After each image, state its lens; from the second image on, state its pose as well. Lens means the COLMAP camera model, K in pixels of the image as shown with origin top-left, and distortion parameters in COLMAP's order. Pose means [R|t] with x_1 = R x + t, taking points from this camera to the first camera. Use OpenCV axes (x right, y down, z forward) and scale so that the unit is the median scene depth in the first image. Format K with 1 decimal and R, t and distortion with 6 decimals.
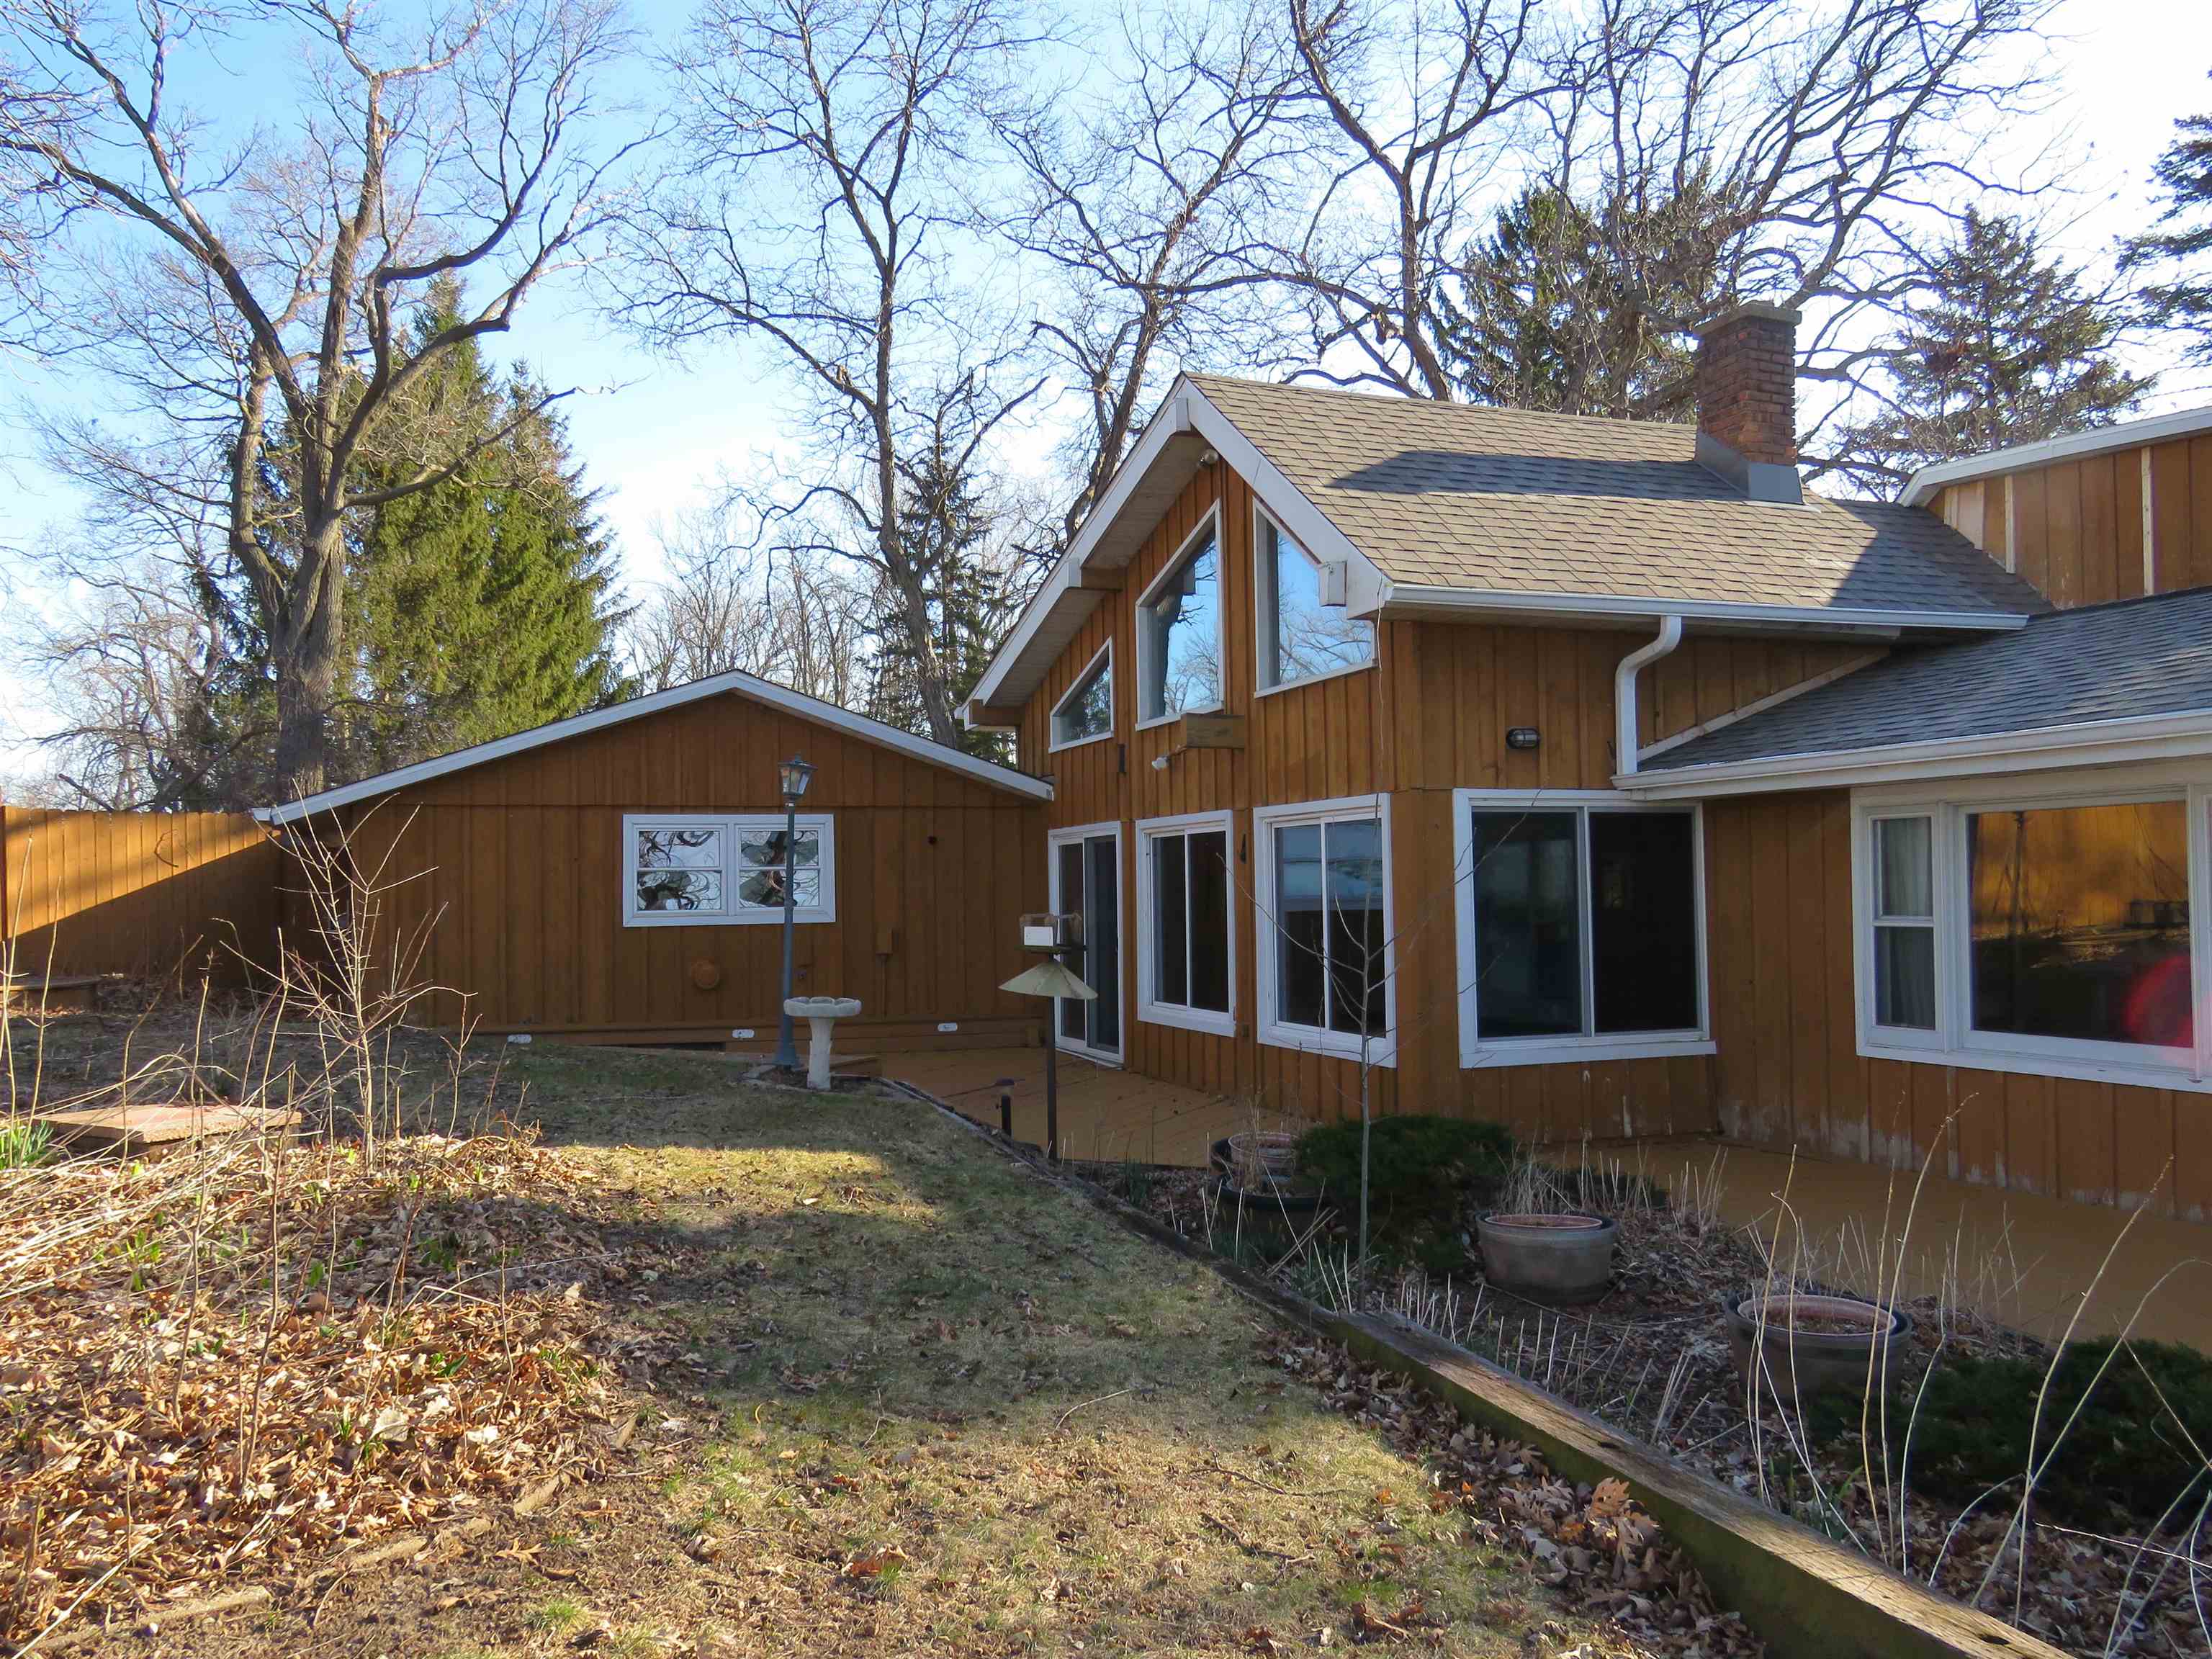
lens RADIAL K [[1734.6, 0, 1106.0], [0, 1734.6, 829.5], [0, 0, 1]] dist [-0.028816, -0.003876]
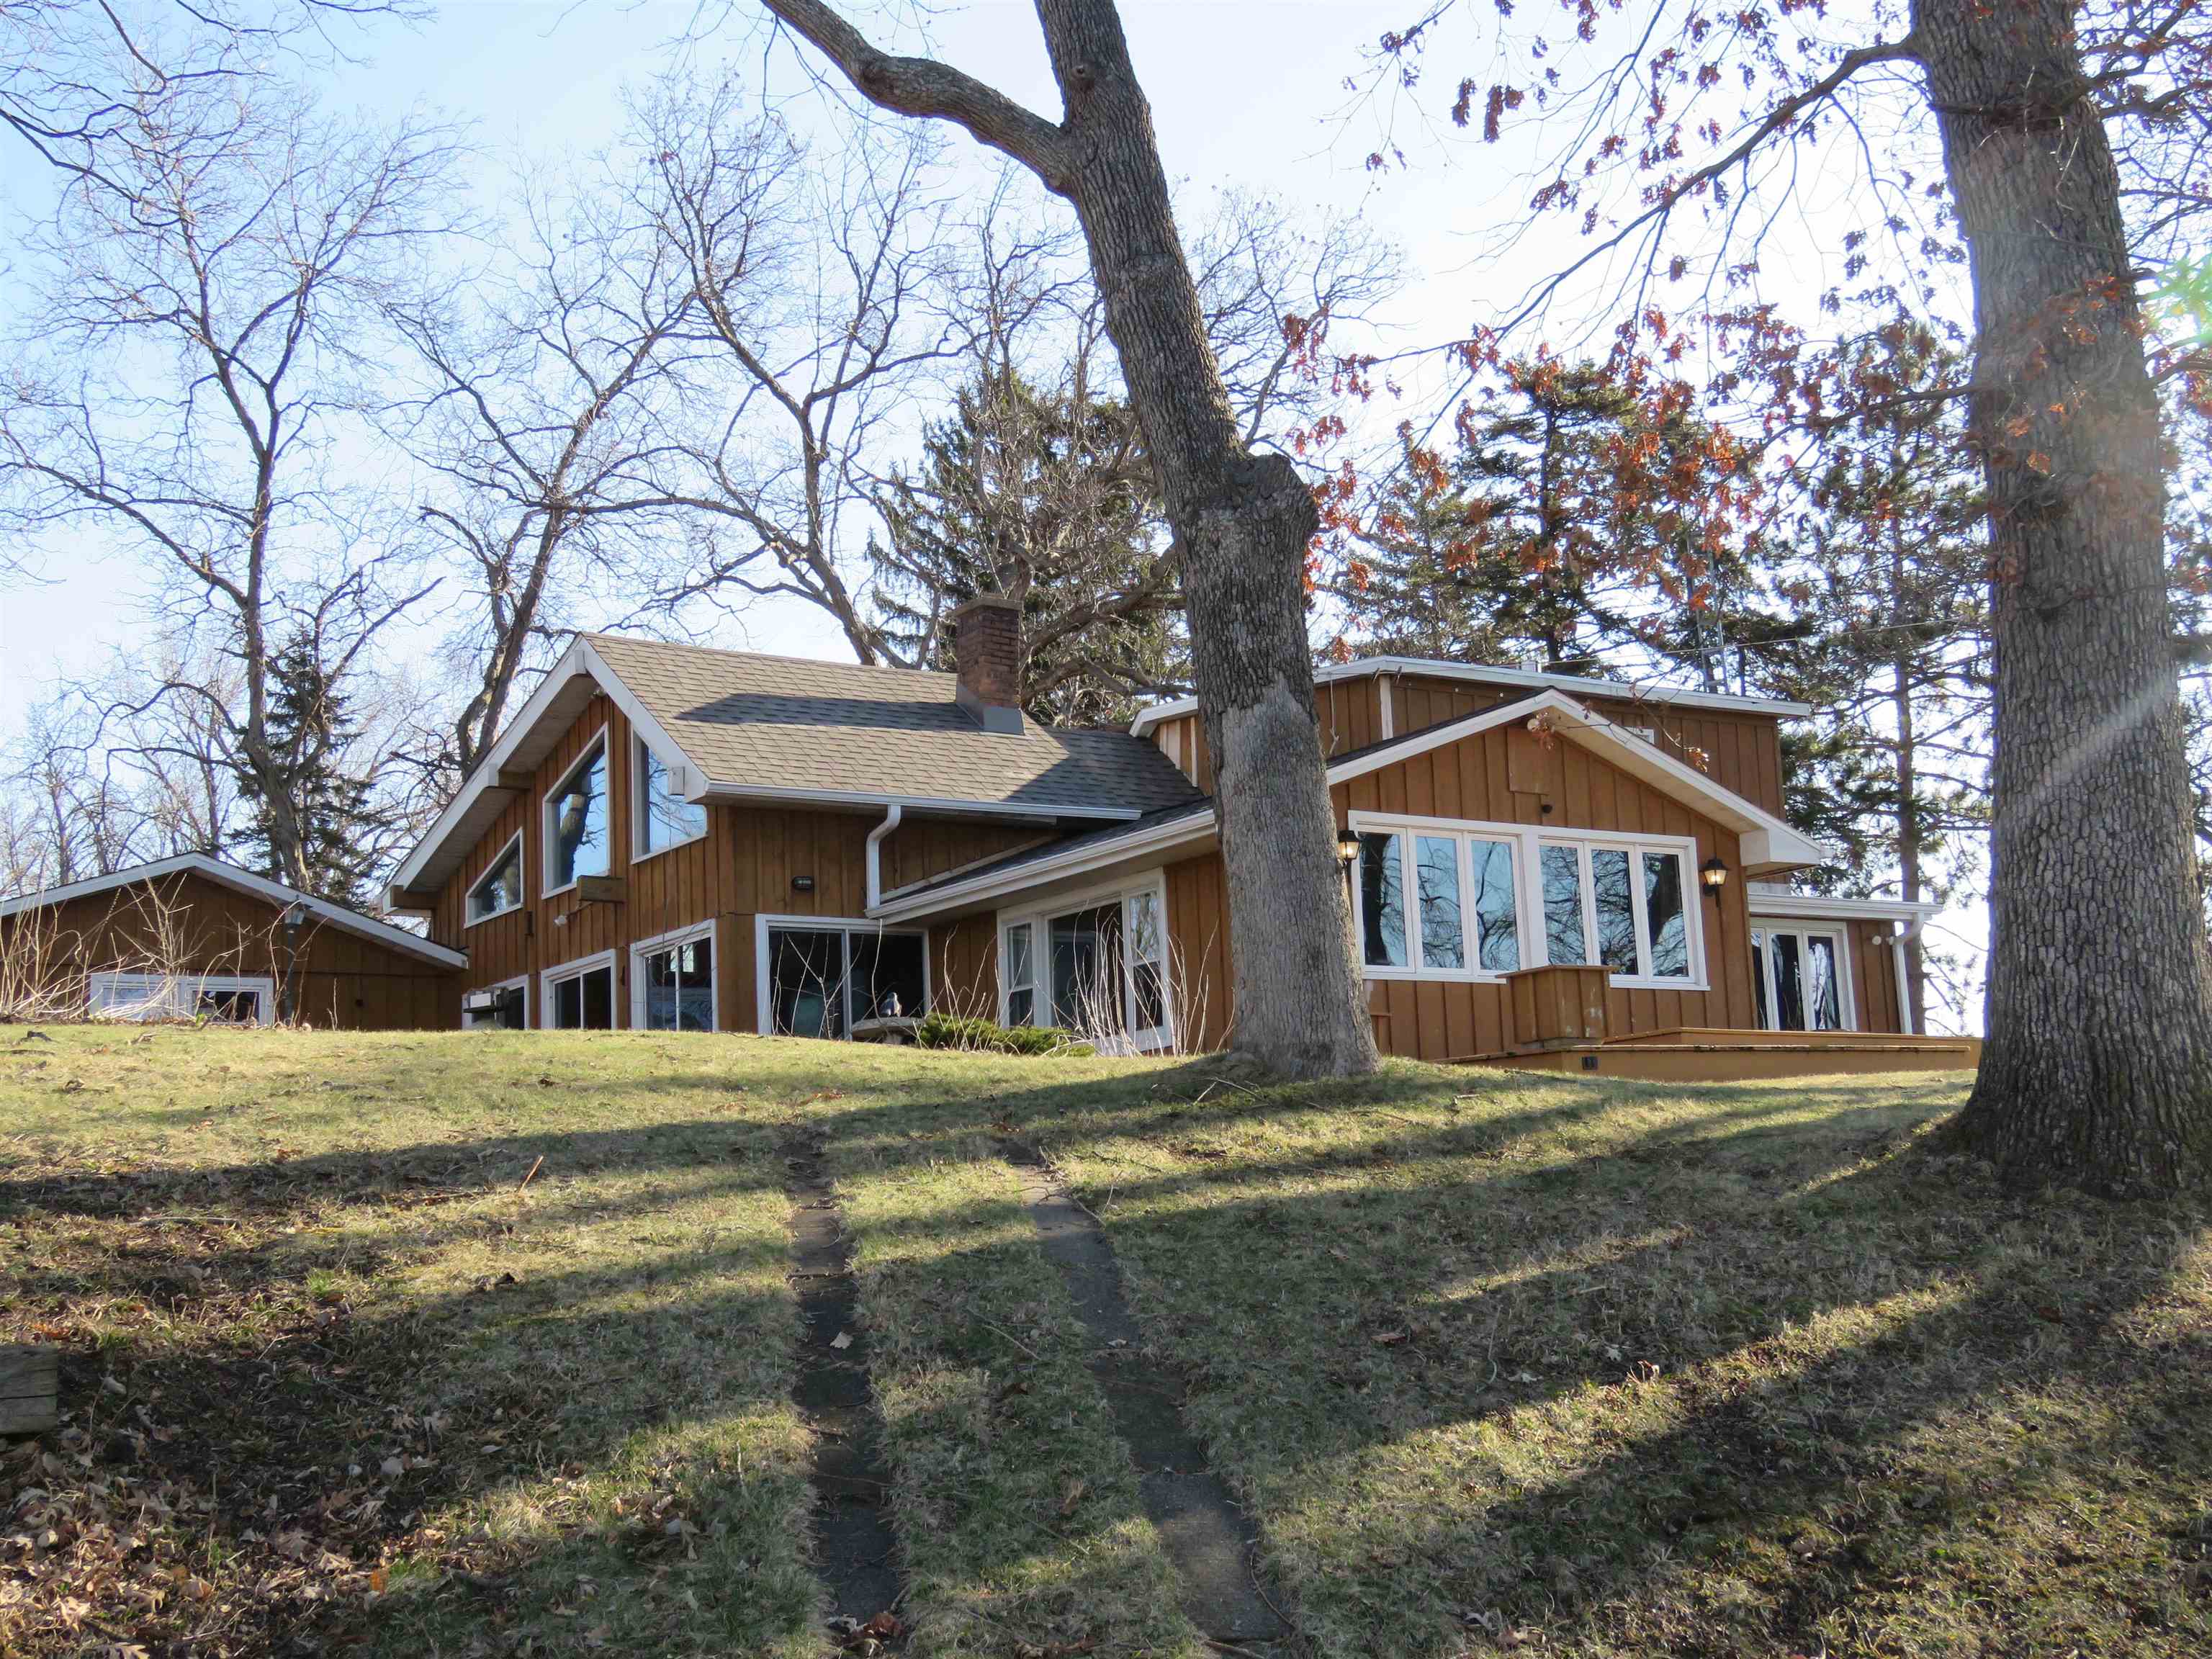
lens RADIAL K [[2572.6, 0, 1106.0], [0, 2572.6, 829.5], [0, 0, 1]] dist [0.031158, 0.024087]
pose [[0.971581, 0.014820, 0.236243, -0.013764], [0.017471, 0.990826, -0.134008, 0.075022], [-0.236062, 0.134327, 0.962409, -0.451155]]
